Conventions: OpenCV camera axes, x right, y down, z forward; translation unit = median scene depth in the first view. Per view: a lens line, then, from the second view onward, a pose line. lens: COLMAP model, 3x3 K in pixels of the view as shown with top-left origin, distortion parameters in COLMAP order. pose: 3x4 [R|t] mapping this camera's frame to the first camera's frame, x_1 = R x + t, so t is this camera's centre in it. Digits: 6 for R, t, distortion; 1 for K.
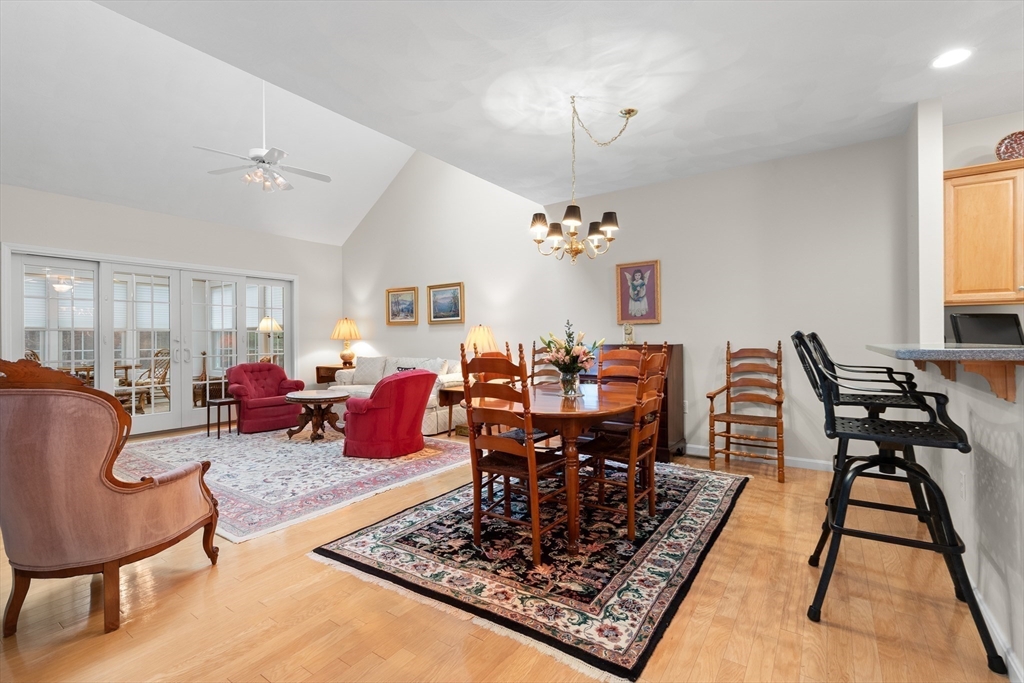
lens RADIAL K [[461.6, 0, 519.1], [0, 461.6, 335.2], [0, 0, 1]] dist [-0.002641, -0.001088]
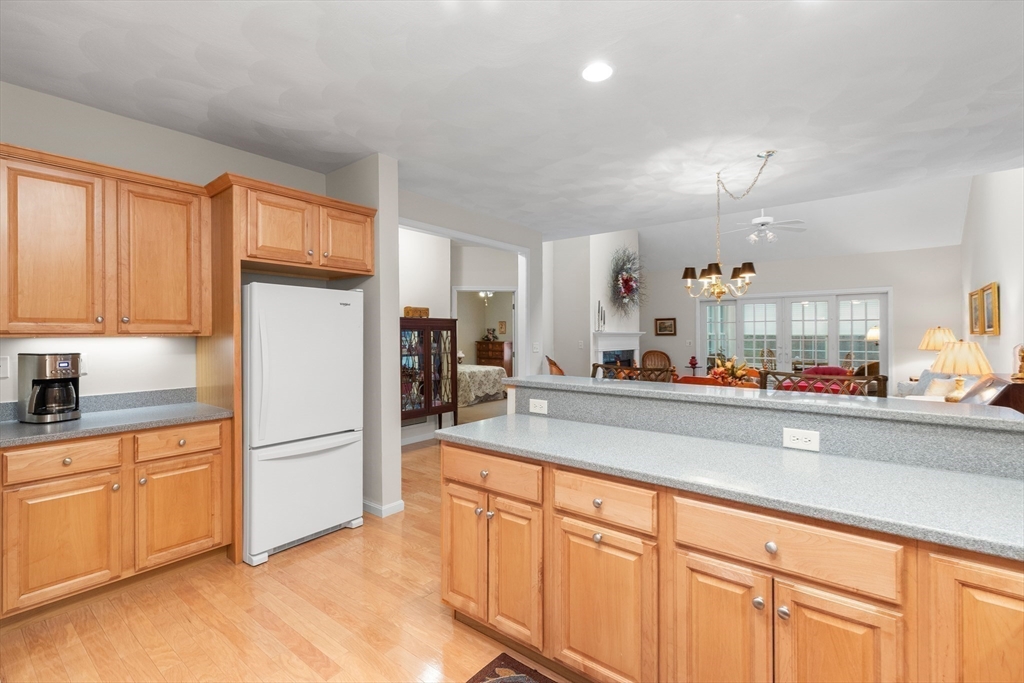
lens RADIAL K [[461.6, 0, 535.2], [0, 461.6, 331.1], [0, 0, 1]] dist [-0.002641, -0.001088]
pose [[-0.029459, -0.003613, -0.999559, 1.440073], [0.008541, 0.999956, -0.003866, -0.076948], [0.999530, -0.008651, -0.029427, 0.532902]]
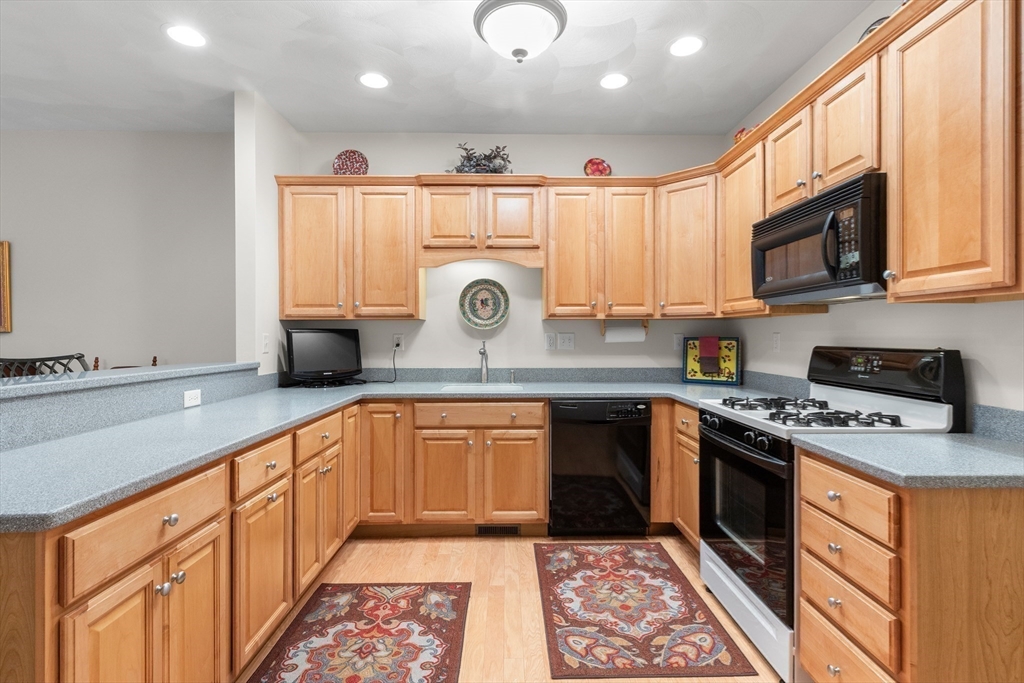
lens RADIAL K [[481.2, 0, 504.6], [0, 481.2, 335.1], [0, 0, 1]] dist [0.003790, -0.002549]
pose [[0.811514, 0.001024, 0.584332, 0.781220], [-0.003611, 0.999988, 0.003263, -0.041351], [-0.584322, -0.004758, 0.811508, -0.067841]]
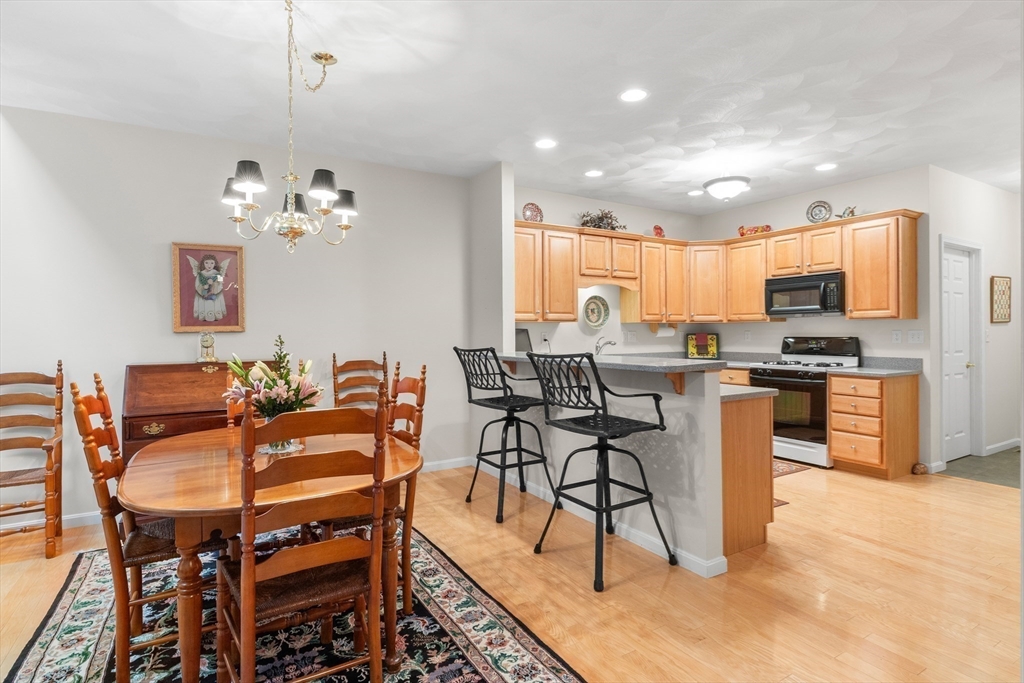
lens RADIAL K [[524.0, 0, 509.6], [0, 524.0, 328.8], [0, 0, 1]] dist [0.010193, 0.000387]
pose [[0.410890, 0.006656, 0.911660, -0.451333], [-0.000414, 0.999975, -0.007115, -0.037759], [-0.911685, 0.002546, 0.410883, 0.403660]]
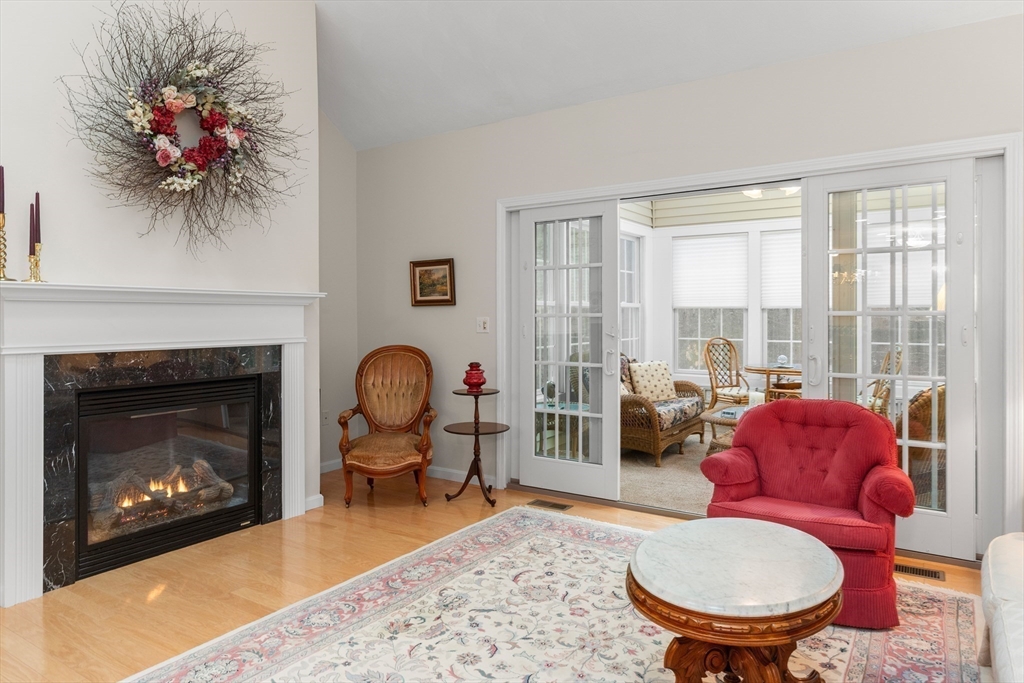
lens RADIAL K [[646.7, 0, 513.9], [0, 646.7, 318.0], [0, 0, 1]] dist [-0.004324, 0.001616]
pose [[0.024849, 0.006138, -0.999672, -0.086801], [0.007994, 0.999948, 0.006339, -0.026409], [0.999659, -0.008148, 0.024798, 1.521370]]
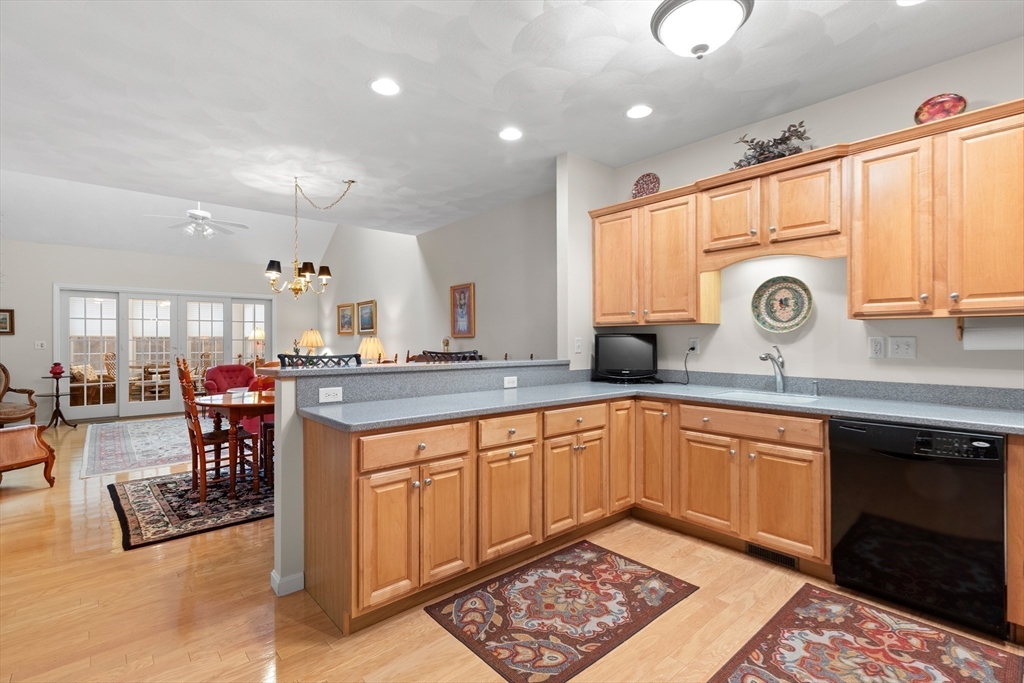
lens RADIAL K [[461.6, 0, 513.0], [0, 461.6, 339.9], [0, 0, 1]] dist [-0.002641, -0.001088]
pose [[0.973769, 0.002034, -0.227532, 1.080380], [-0.000296, 0.999971, 0.007672, -0.043269], [0.227540, -0.007404, 0.973740, -0.200049]]
